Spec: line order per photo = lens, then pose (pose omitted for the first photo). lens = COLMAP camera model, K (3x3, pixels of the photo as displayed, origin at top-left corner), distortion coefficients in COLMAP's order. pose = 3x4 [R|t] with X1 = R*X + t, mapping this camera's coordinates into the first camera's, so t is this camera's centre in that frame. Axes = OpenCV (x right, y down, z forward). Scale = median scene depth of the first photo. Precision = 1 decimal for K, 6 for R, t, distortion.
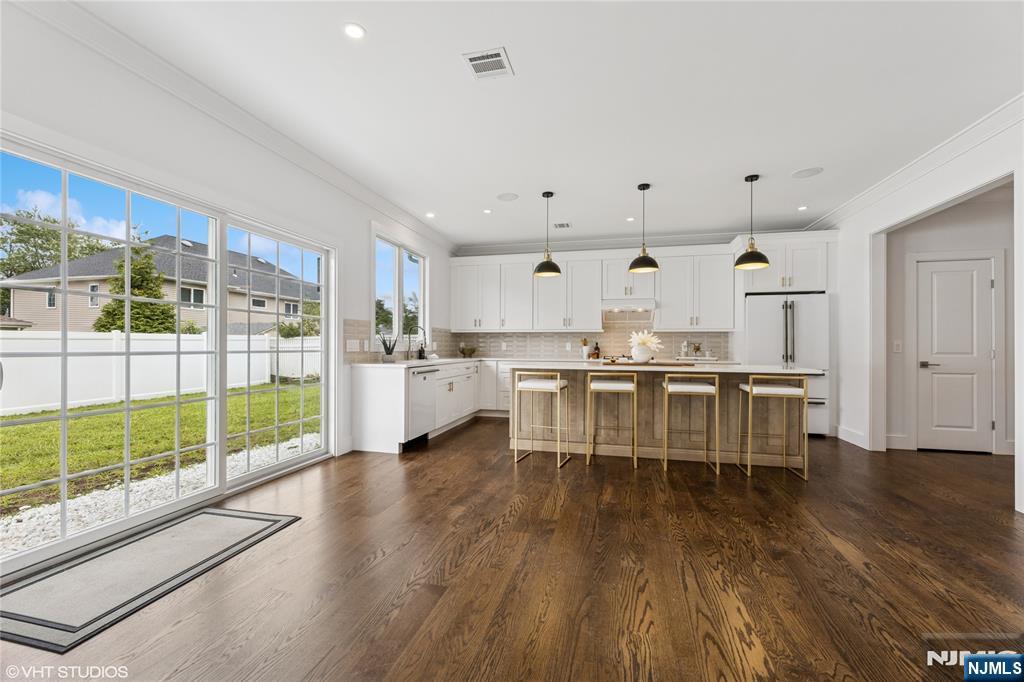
lens RADIAL K [[414.6, 0, 513.9], [0, 414.6, 344.6], [0, 0, 1]] dist [-0.000220, 0.000172]
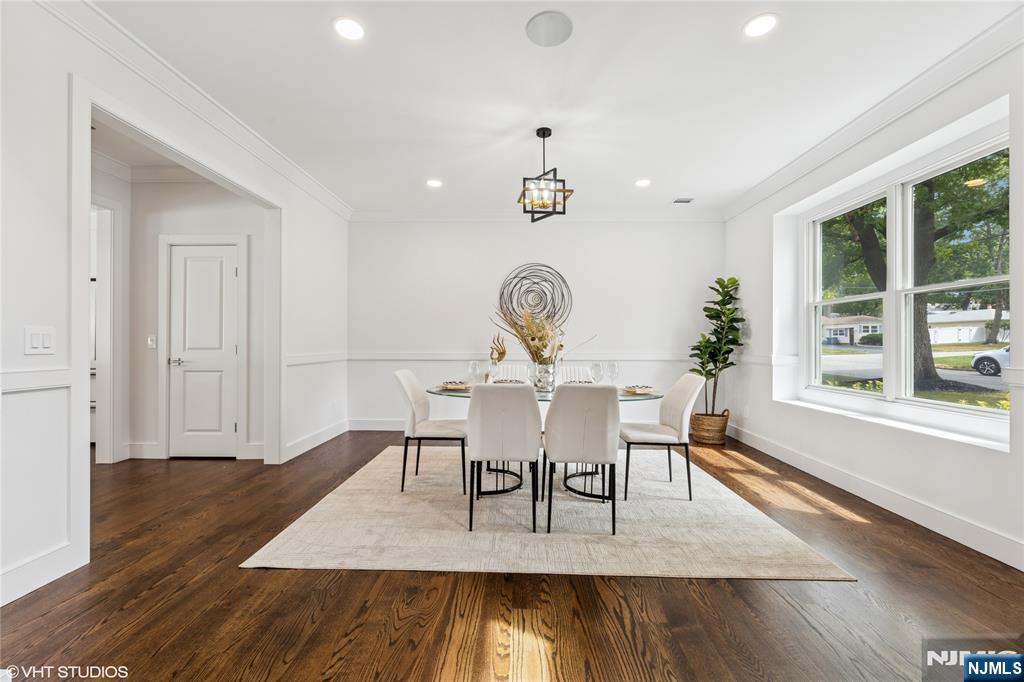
lens RADIAL K [[417.2, 0, 509.8], [0, 417.2, 341.7], [0, 0, 1]] dist [-0.002606, -0.000142]
pose [[0.975237, -0.002357, 0.221150, 1.429631], [0.002250, 0.999997, 0.000735, 0.006083], [-0.221151, -0.000219, 0.975240, -0.023348]]
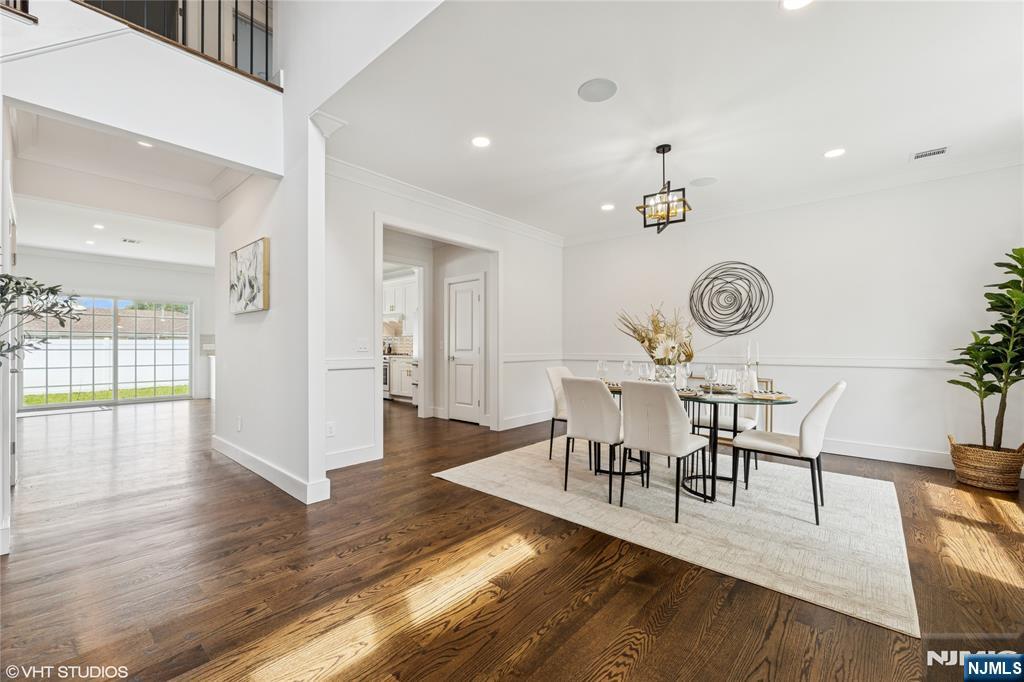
lens RADIAL K [[418.6, 0, 510.1], [0, 418.6, 344.7], [0, 0, 1]] dist [-0.000851, 0.000044]
pose [[0.887694, -0.007376, -0.460375, 1.736693], [0.006140, 0.999972, -0.004184, 0.009519], [0.460393, 0.000887, 0.887715, -0.147931]]
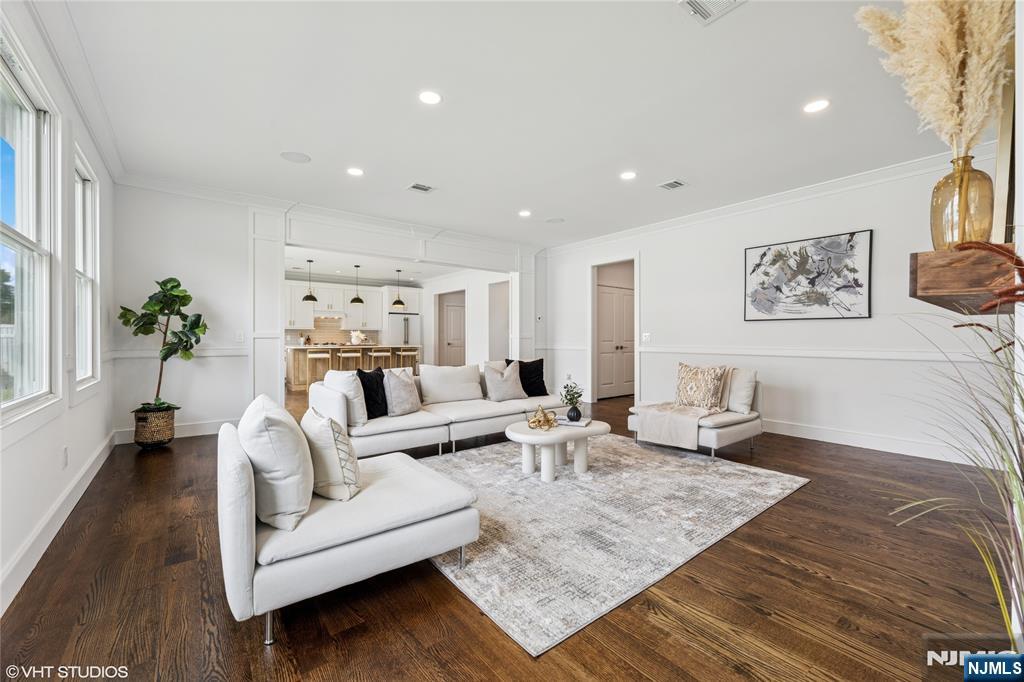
lens RADIAL K [[417.2, 0, 509.8], [0, 417.2, 341.7], [0, 0, 1]] dist [-0.002606, -0.000142]
pose [[0.613470, -0.010652, 0.789647, -0.877881], [-0.001804, 0.999888, 0.014889, -0.008071], [-0.789716, -0.010559, 0.613381, -0.942718]]
